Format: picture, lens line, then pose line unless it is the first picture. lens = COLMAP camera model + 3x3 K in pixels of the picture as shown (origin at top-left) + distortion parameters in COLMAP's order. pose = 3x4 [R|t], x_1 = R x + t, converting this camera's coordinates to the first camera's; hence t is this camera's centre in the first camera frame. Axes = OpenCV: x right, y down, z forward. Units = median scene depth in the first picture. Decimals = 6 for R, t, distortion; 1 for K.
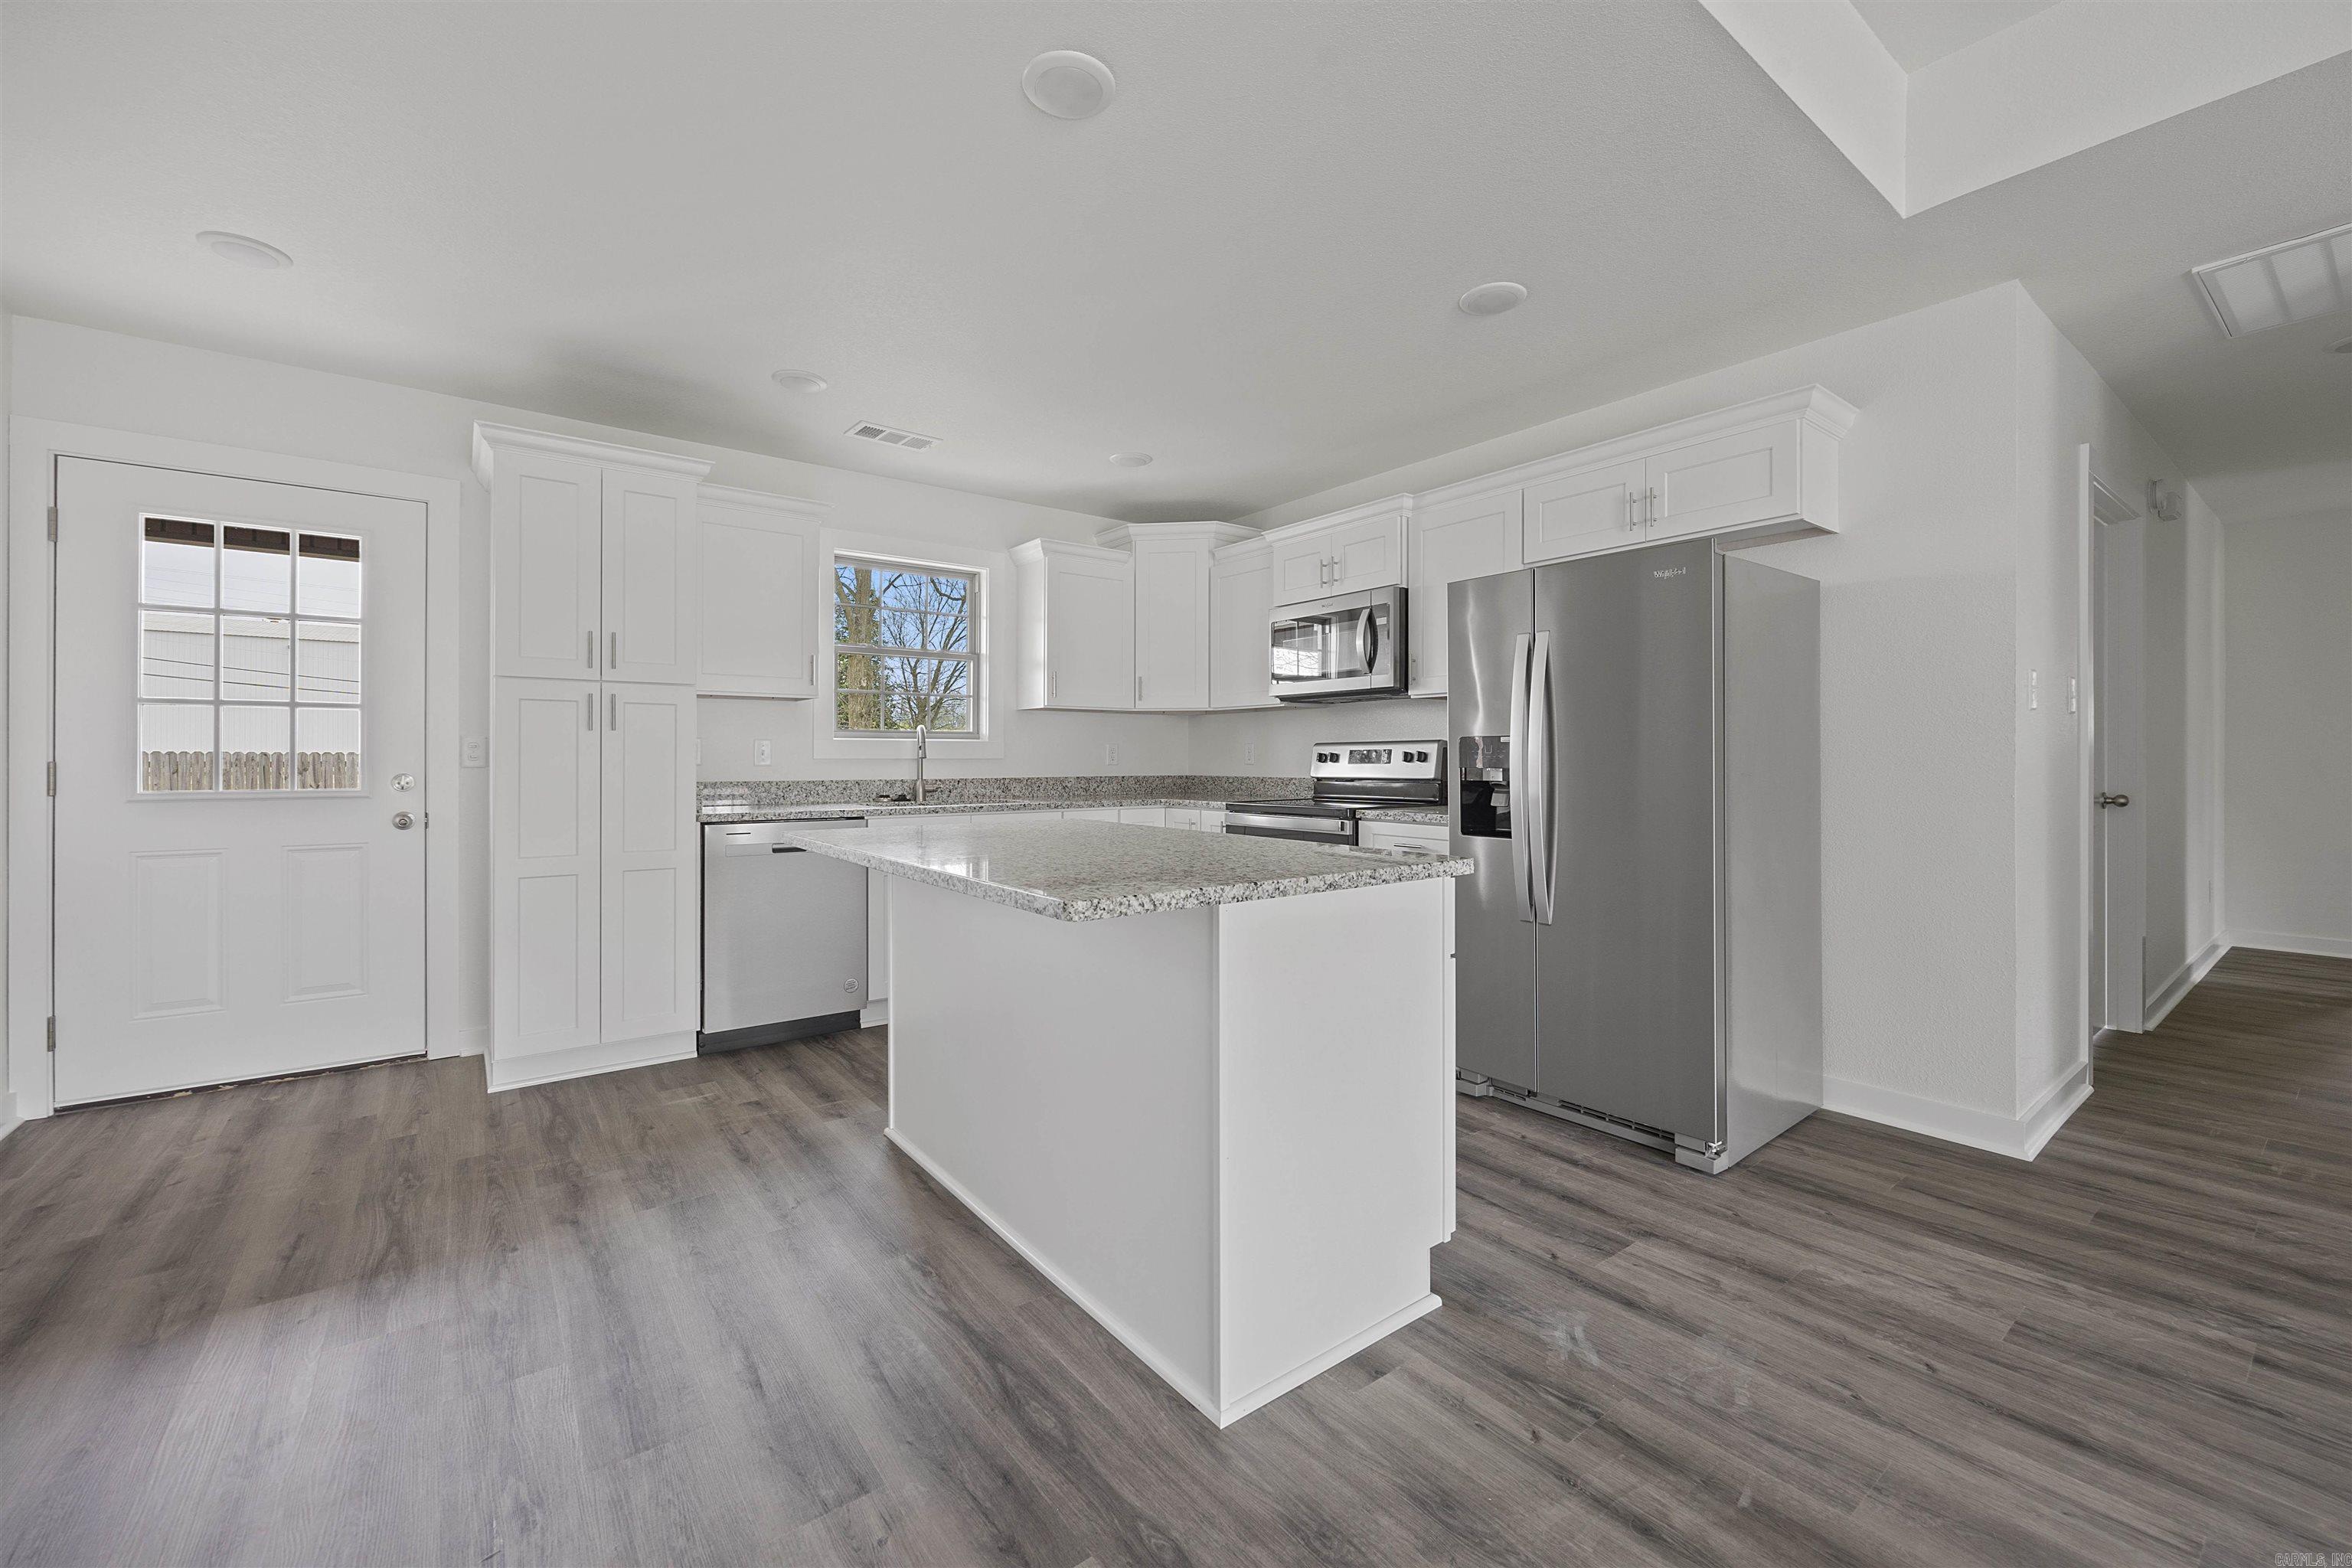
lens RADIAL K [[911.8, 0, 1130.2], [0, 911.8, 742.9], [0, 0, 1]] dist [-0.003844, -0.000726]
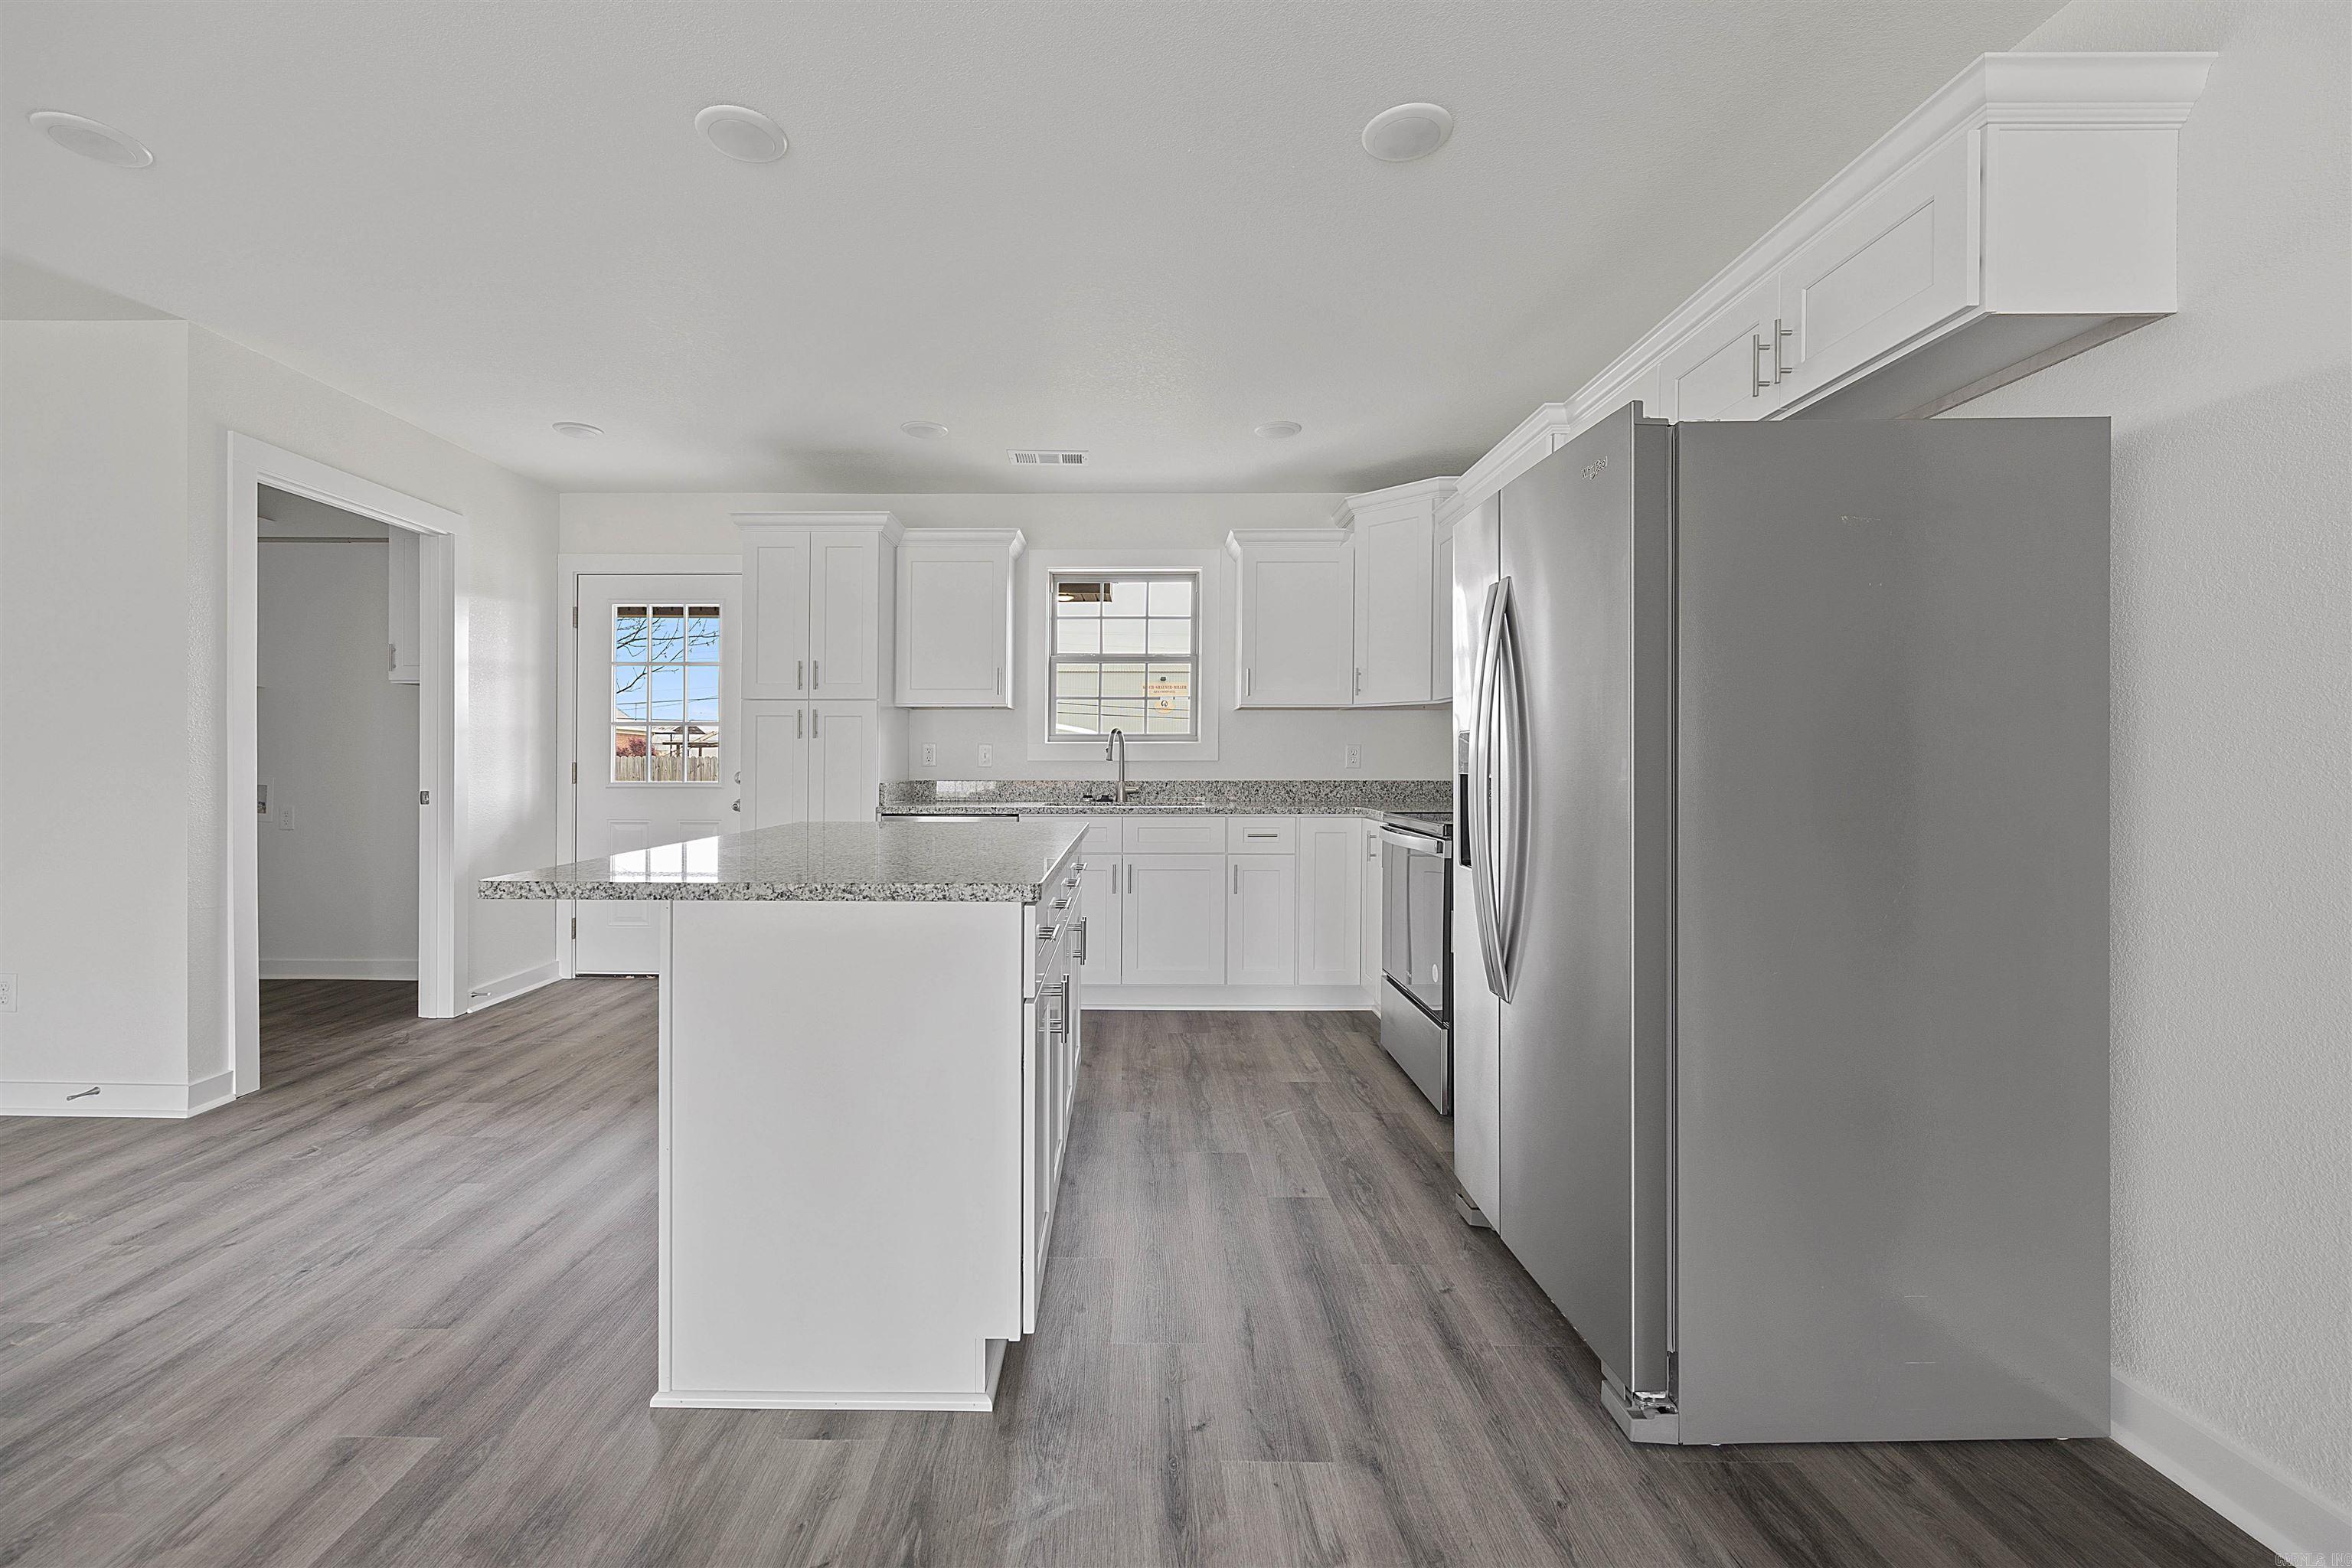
lens RADIAL K [[911.8, 0, 1086.8], [0, 911.8, 749.9], [0, 0, 1]] dist [-0.003844, -0.000726]
pose [[0.808126, -0.005114, -0.588987, 0.485673], [0.007737, 0.999968, 0.001933, 0.003477], [0.588958, -0.006119, 0.808140, 0.200680]]
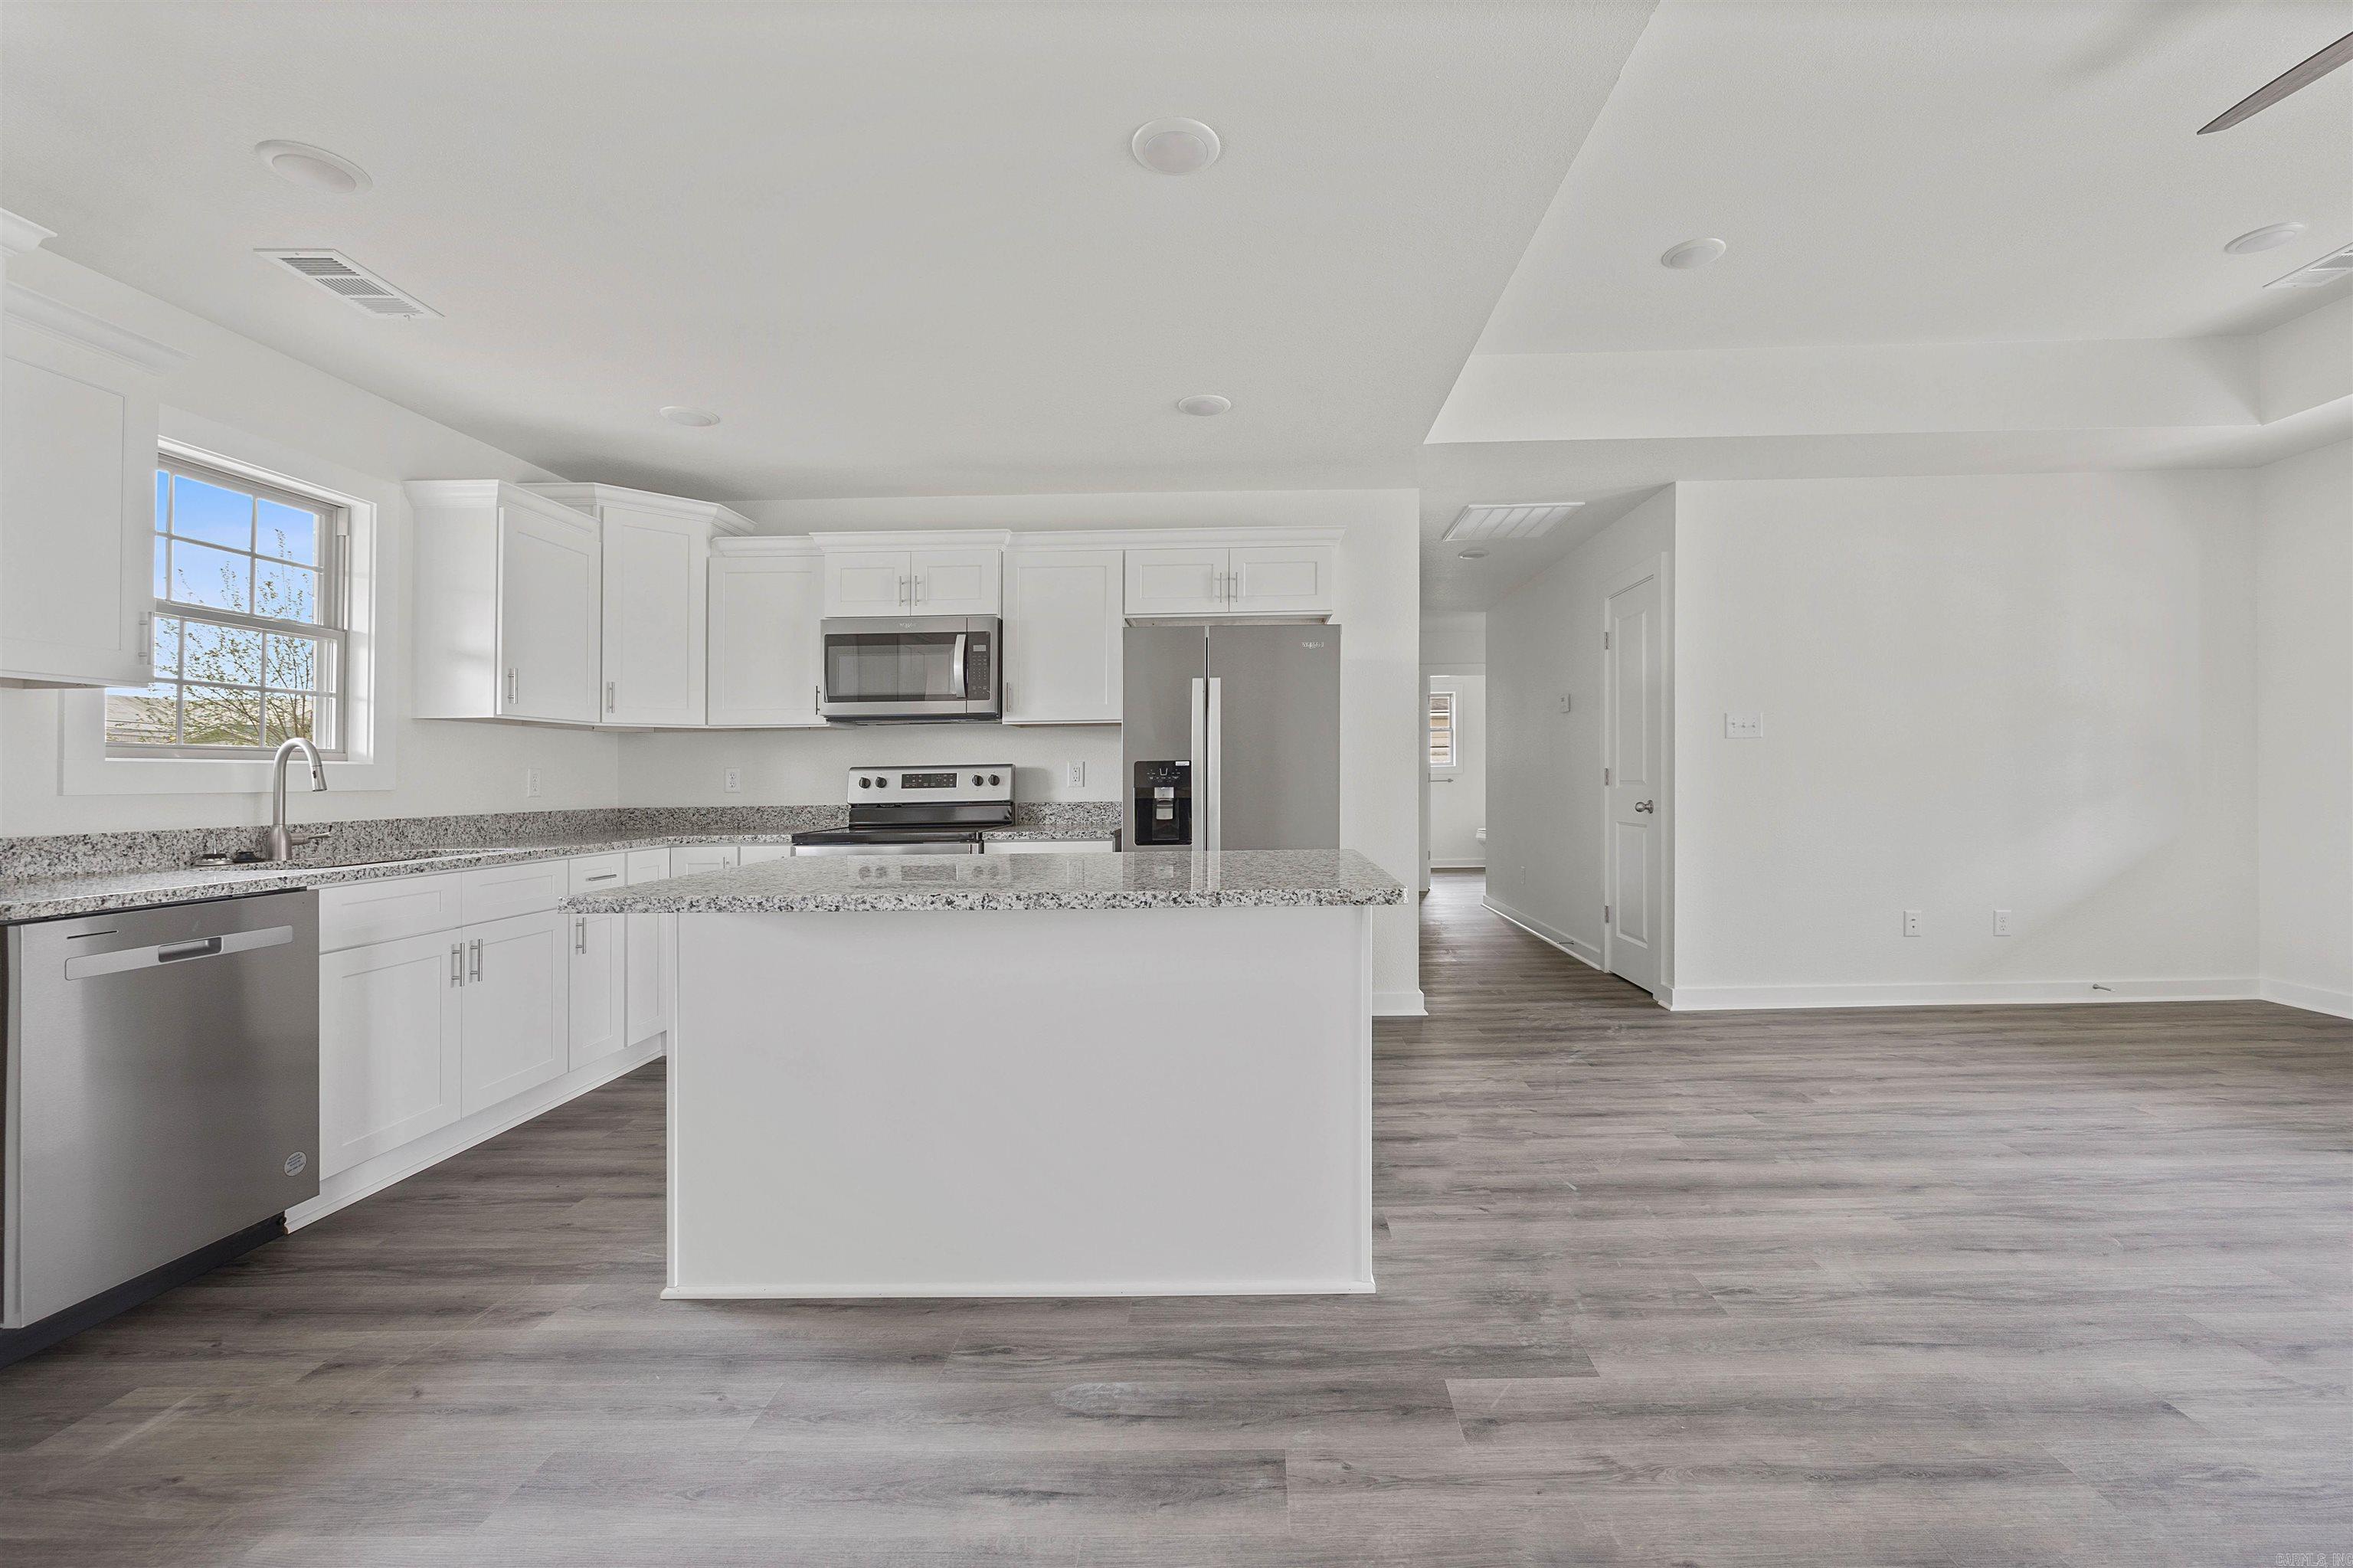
lens RADIAL K [[987.7, 0, 1179.6], [0, 987.7, 761.5], [0, 0, 1]] dist [-0.007220, 0.000835]
pose [[0.628559, 0.005382, 0.777743, -0.512890], [0.001491, 0.999966, -0.008125, 0.004028], [-0.777760, 0.006267, 0.628530, 0.145342]]
